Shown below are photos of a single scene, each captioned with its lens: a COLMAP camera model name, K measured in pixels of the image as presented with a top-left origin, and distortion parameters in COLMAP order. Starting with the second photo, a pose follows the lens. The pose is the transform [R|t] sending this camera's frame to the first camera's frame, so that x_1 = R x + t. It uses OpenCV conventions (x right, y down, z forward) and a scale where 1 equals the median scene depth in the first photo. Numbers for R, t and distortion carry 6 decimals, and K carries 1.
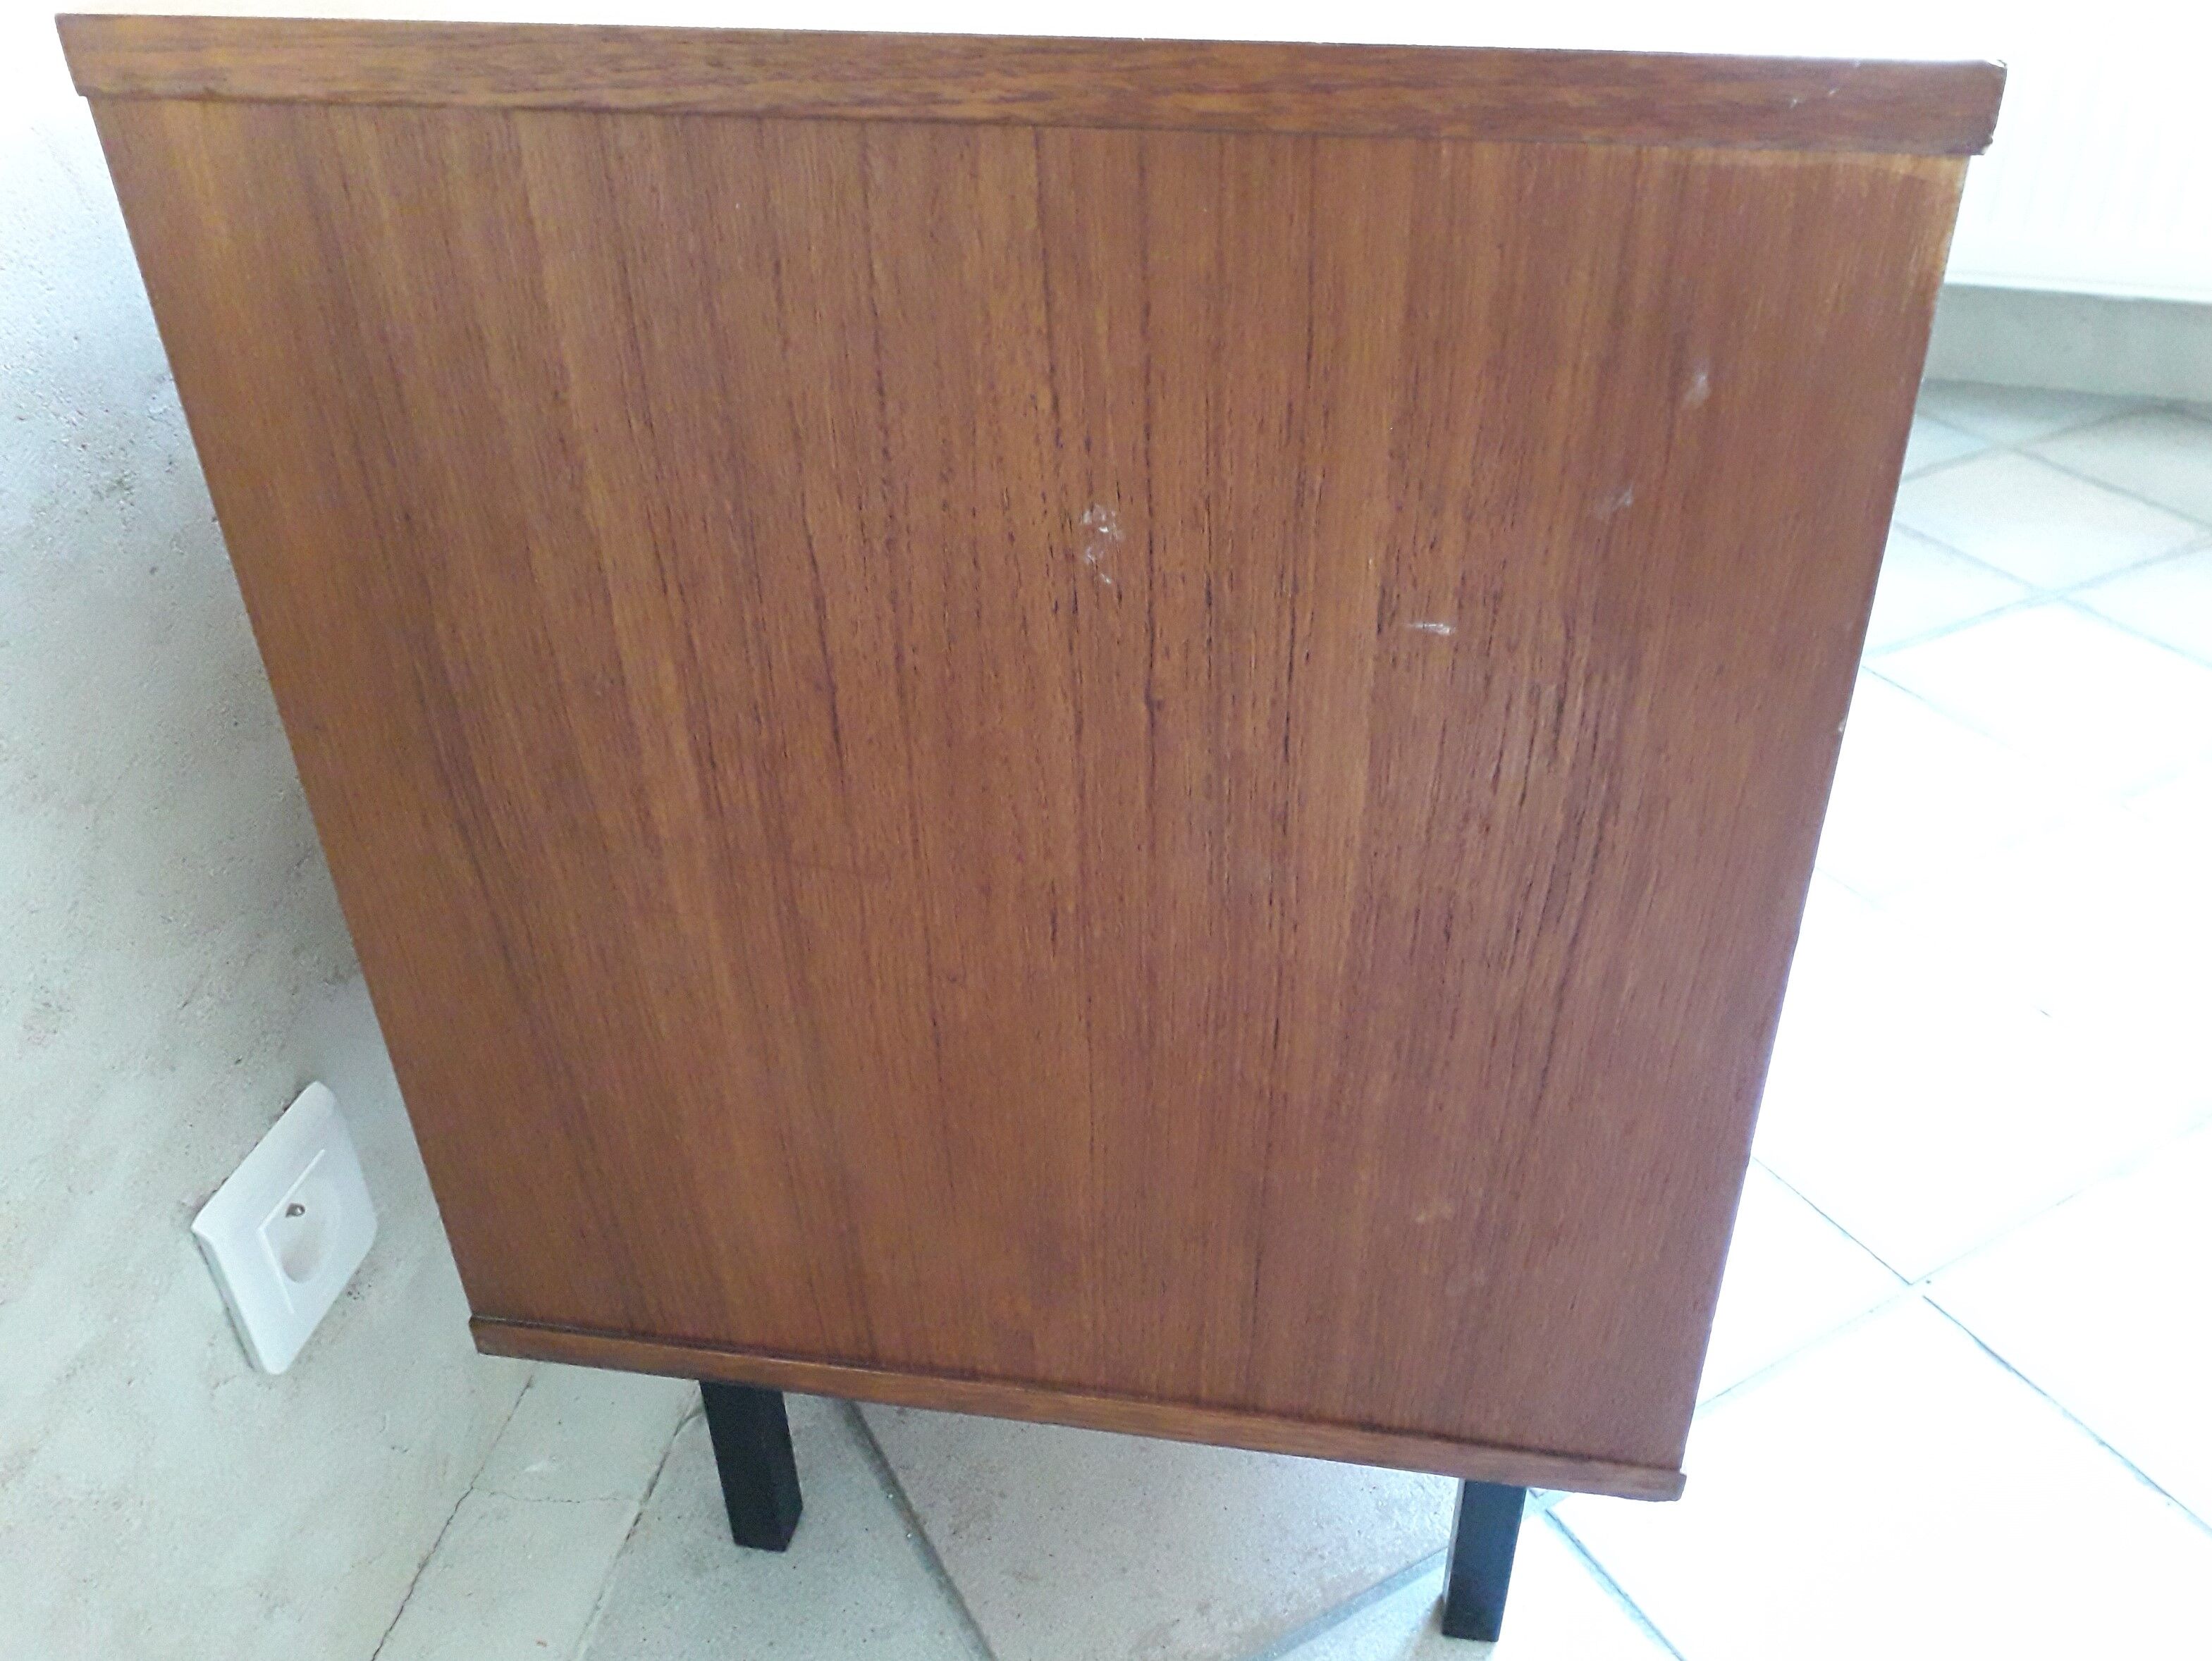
lens RADIAL K [[1826.3, 0, 1175.0], [0, 1826.3, 821.0], [0, 0, 1]] dist [0.001045, -0.015644]
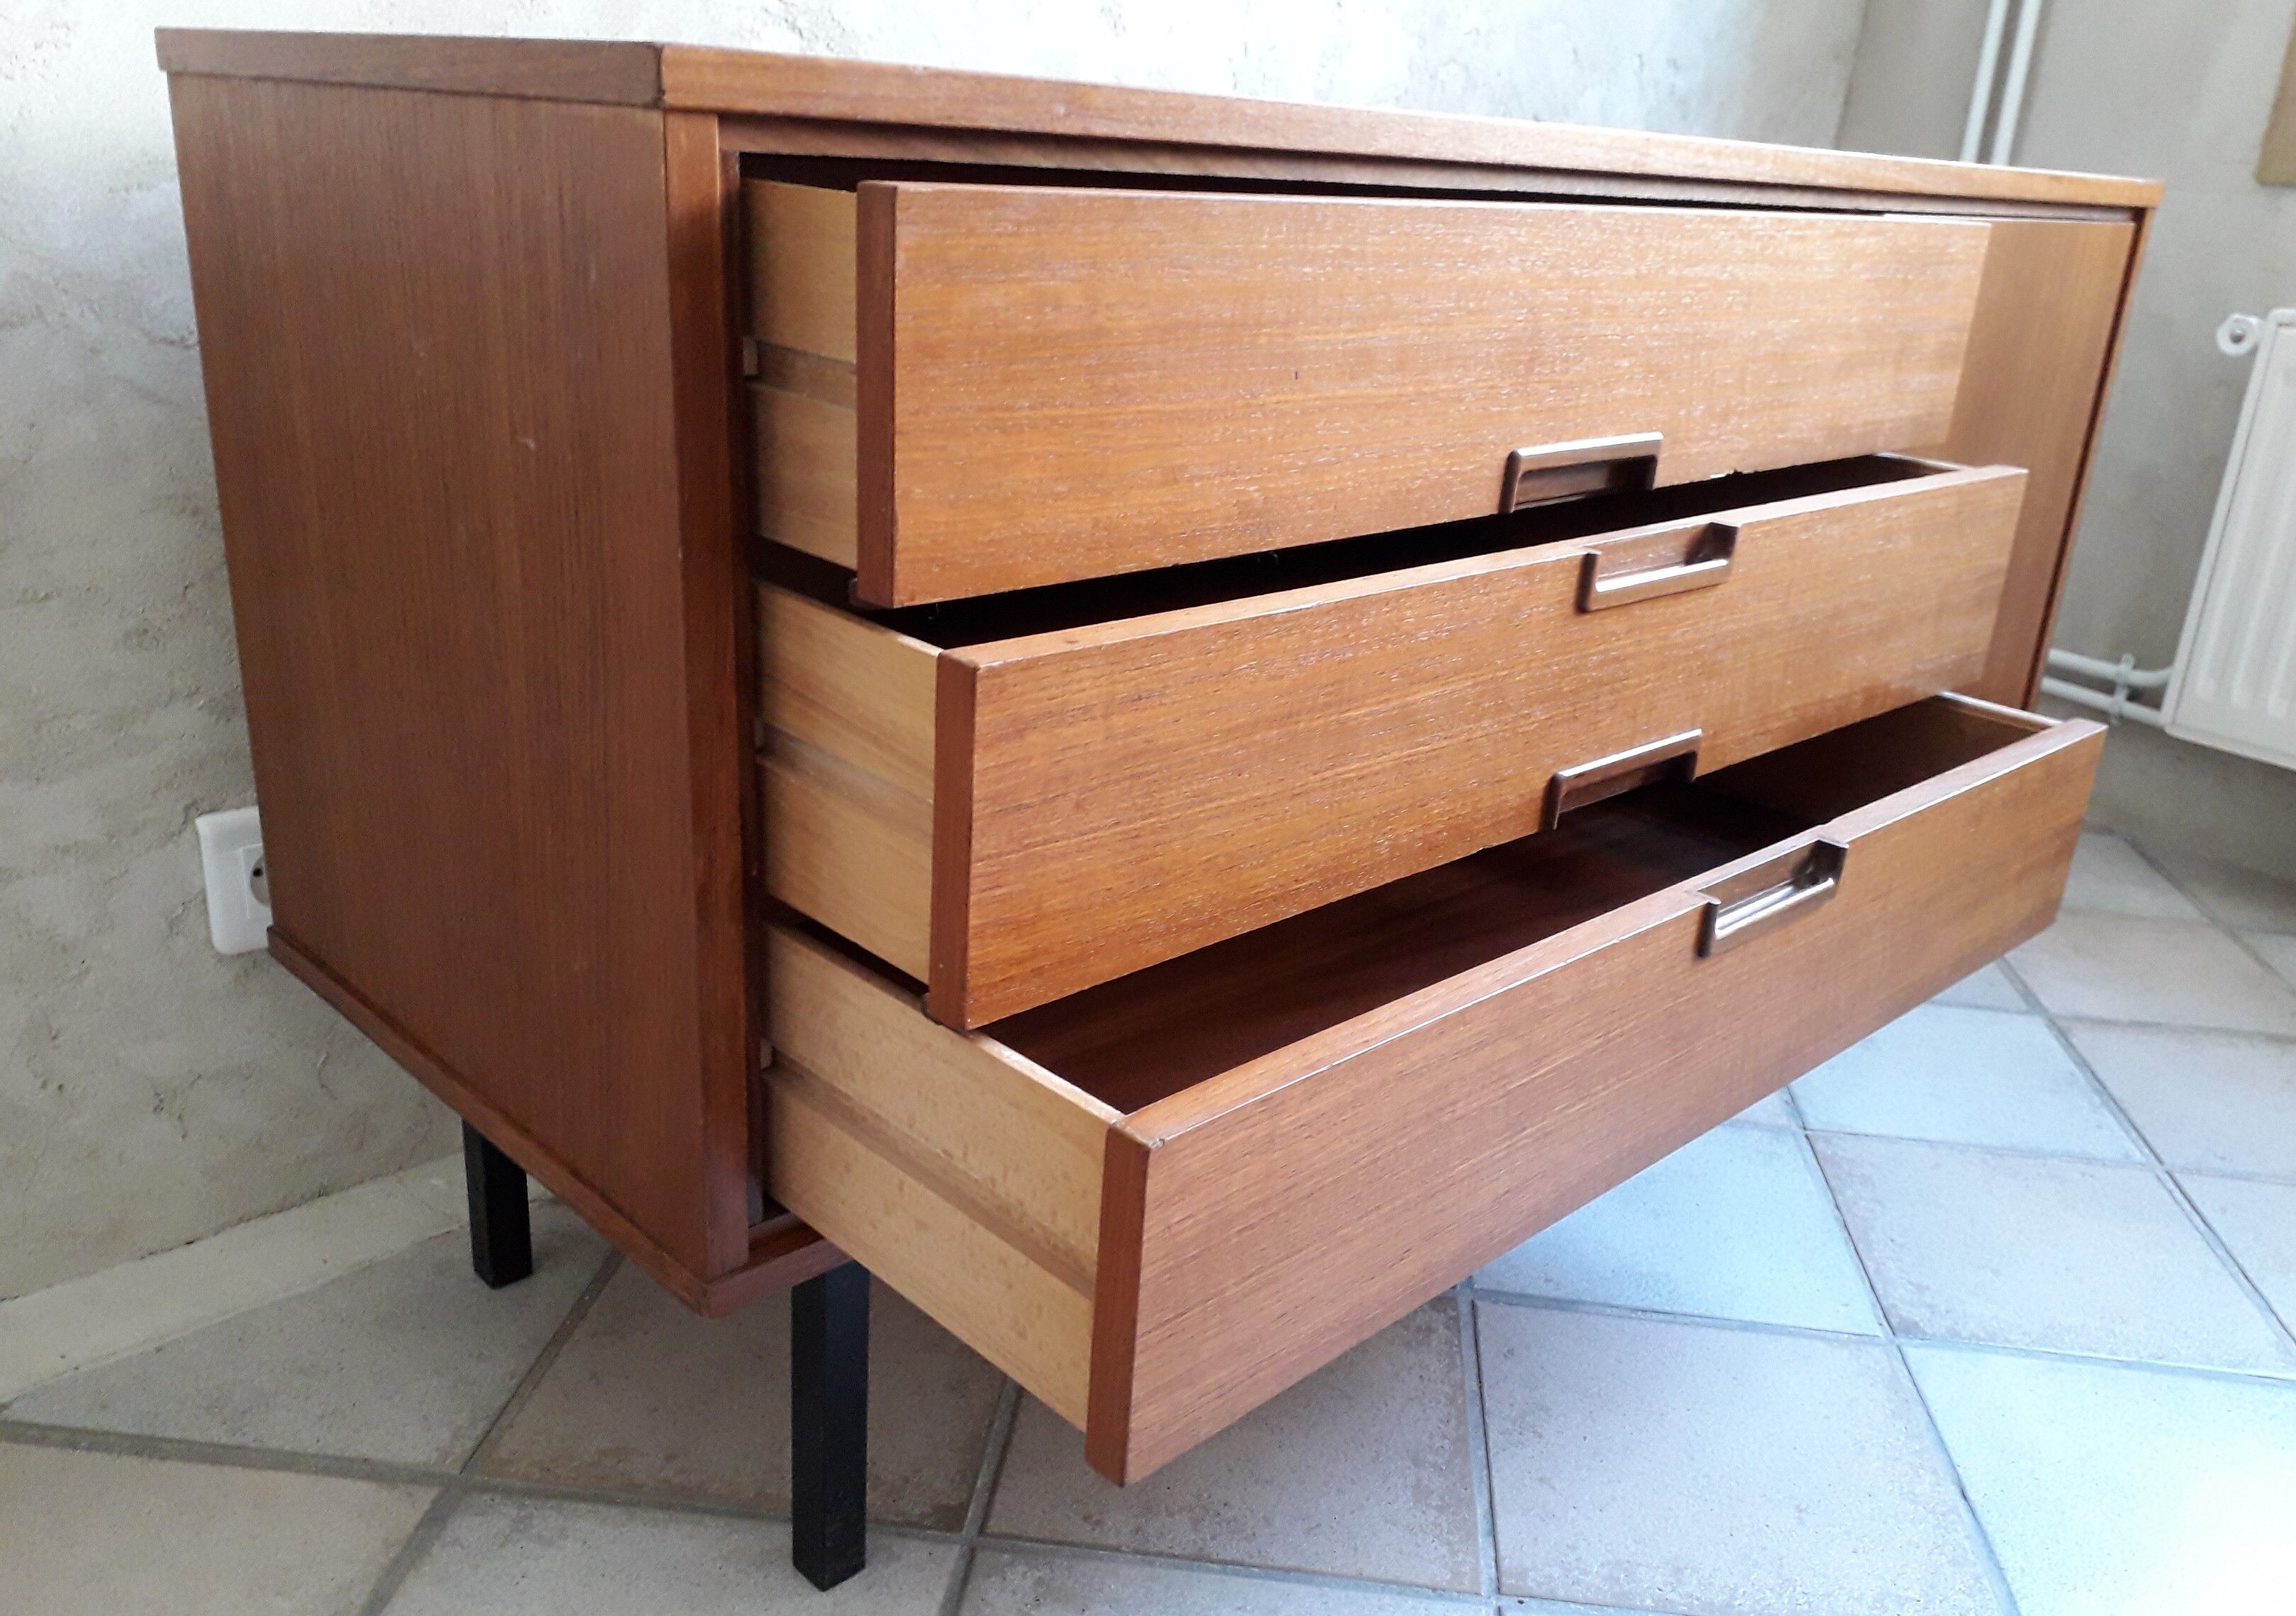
lens RADIAL K [[1887.2, 0, 1148.0], [0, 1887.2, 808.0], [0, 0, 1]] dist [-0.006116, -0.005613]
pose [[0.799157, 0.246111, -0.548432, 1.337355], [-0.365567, 0.923225, -0.118392, 0.147771], [0.477188, 0.295102, 0.827772, 0.090120]]
